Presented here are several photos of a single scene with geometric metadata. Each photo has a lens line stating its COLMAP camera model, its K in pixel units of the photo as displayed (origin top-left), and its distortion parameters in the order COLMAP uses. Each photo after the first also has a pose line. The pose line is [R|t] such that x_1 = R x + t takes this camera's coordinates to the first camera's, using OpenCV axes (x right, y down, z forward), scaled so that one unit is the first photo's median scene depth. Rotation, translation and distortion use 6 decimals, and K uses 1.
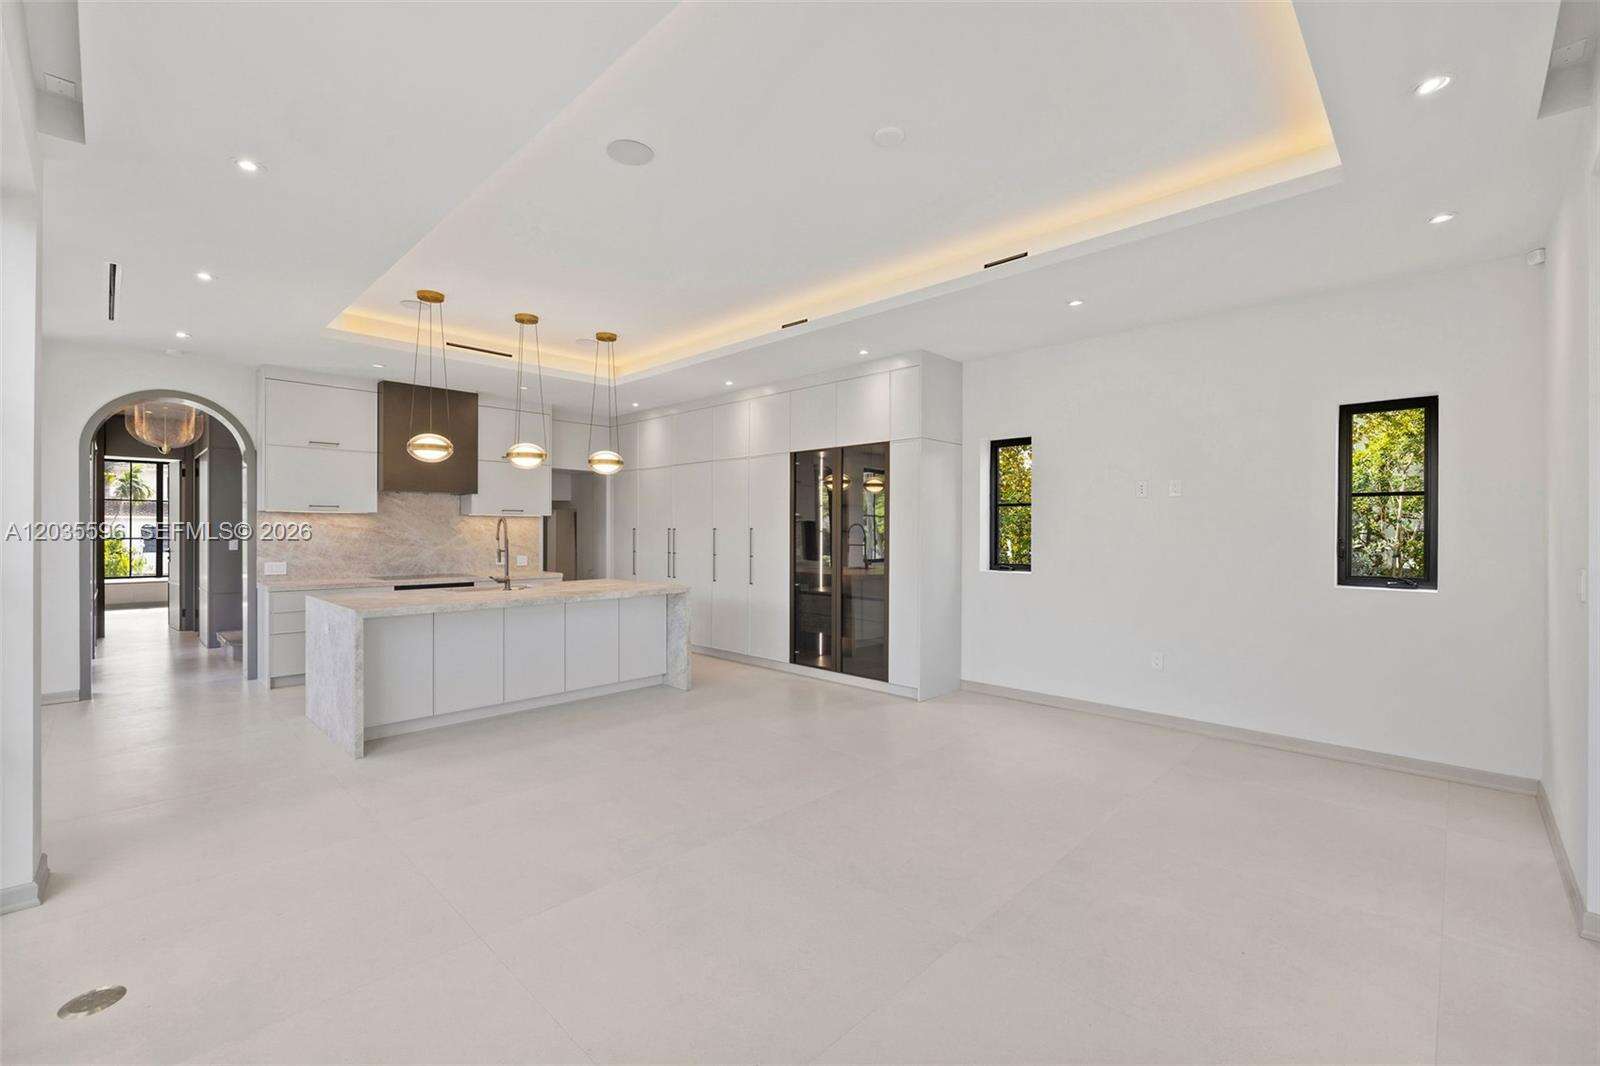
lens RADIAL K [[681.3, 0, 797.9], [0, 681.3, 526.4], [0, 0, 1]] dist [-0.003247, 0.000962]
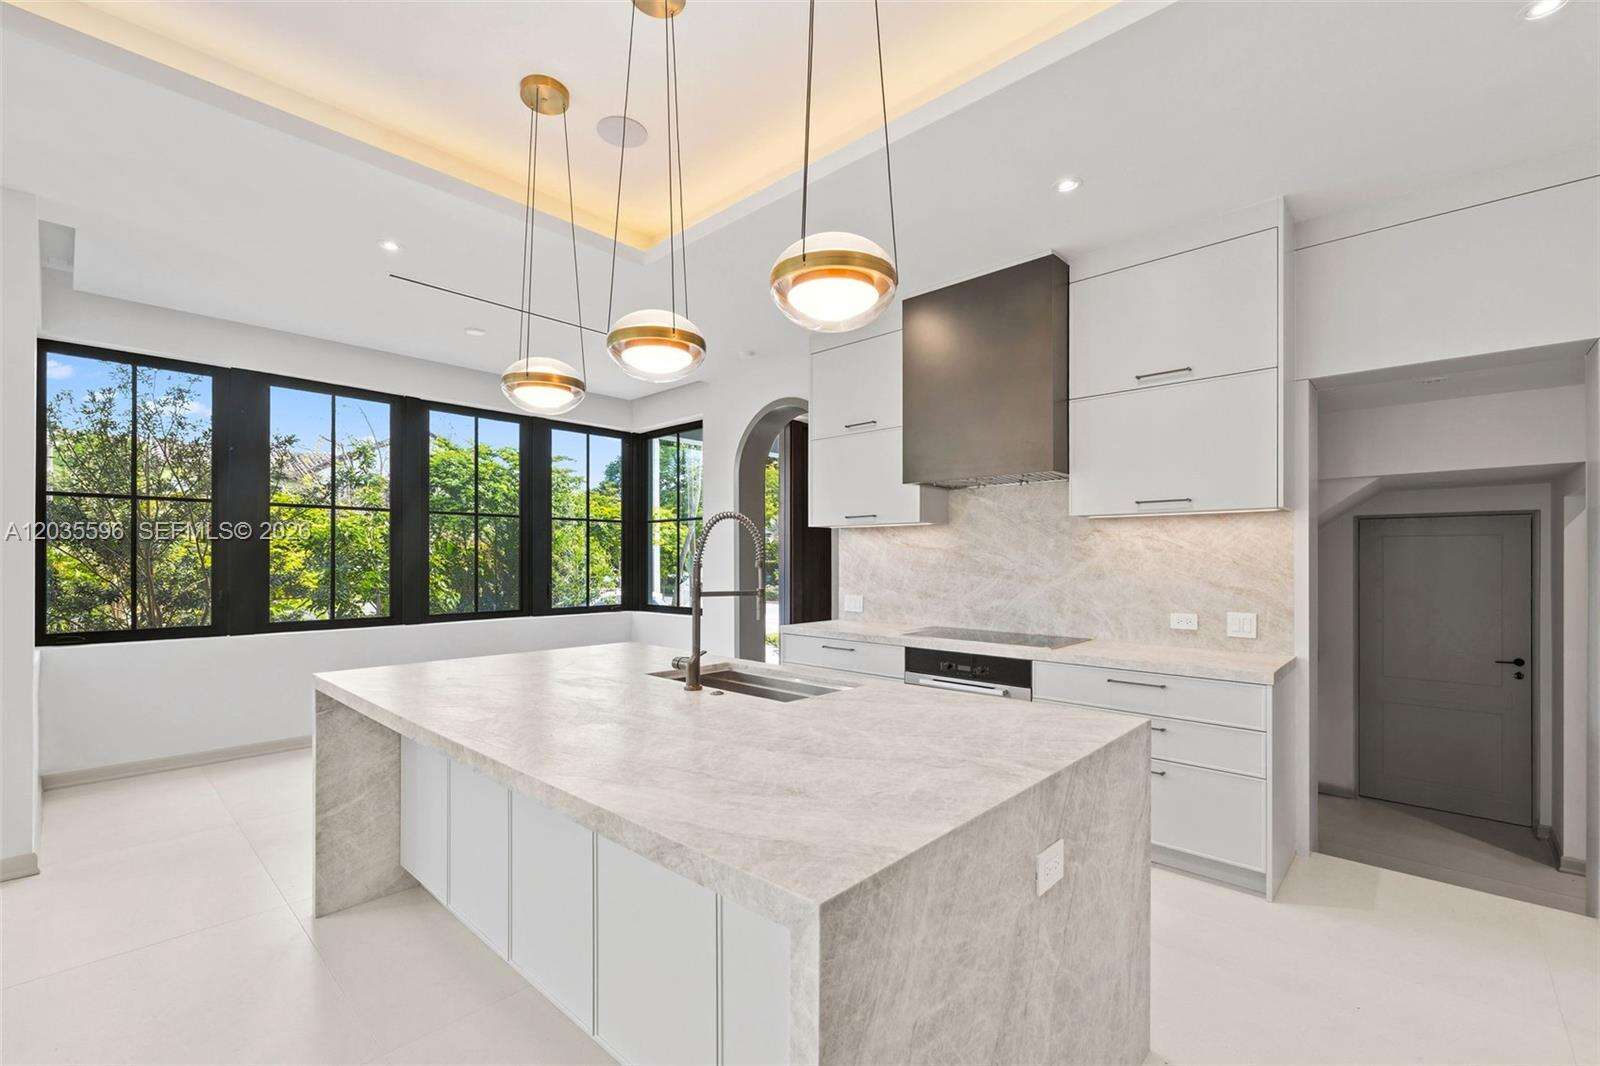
lens RADIAL K [[681.3, 0, 800.5], [0, 681.3, 553.6], [0, 0, 1]] dist [-0.003247, 0.000962]
pose [[0.026257, -0.011667, -0.999587, -0.013324], [0.003834, 0.999926, -0.011570, 0.014597], [0.999648, -0.003529, 0.026299, 0.883456]]
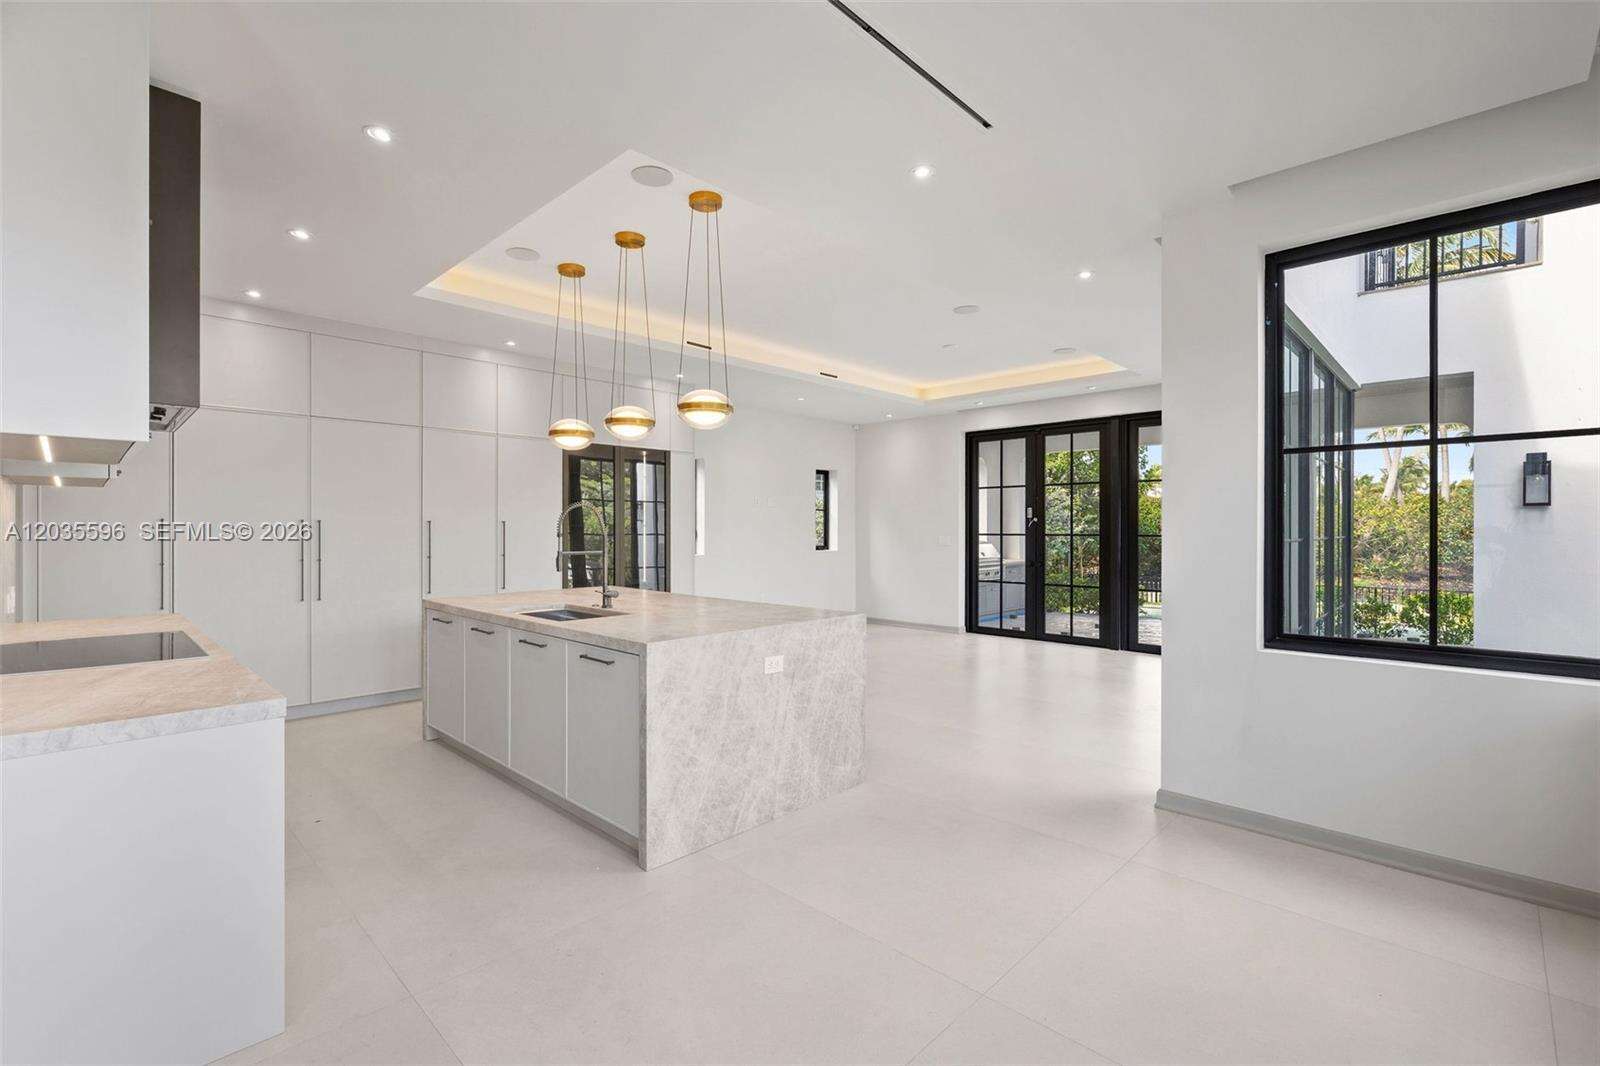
lens RADIAL K [[681.3, 0, 808.6], [0, 681.3, 533.1], [0, 0, 1]] dist [-0.003247, 0.000962]
pose [[-0.008280, -0.005837, 0.999949, -0.976177], [-0.009393, 0.999939, 0.005760, 0.008778], [-0.999922, -0.009344, -0.008334, 0.694541]]
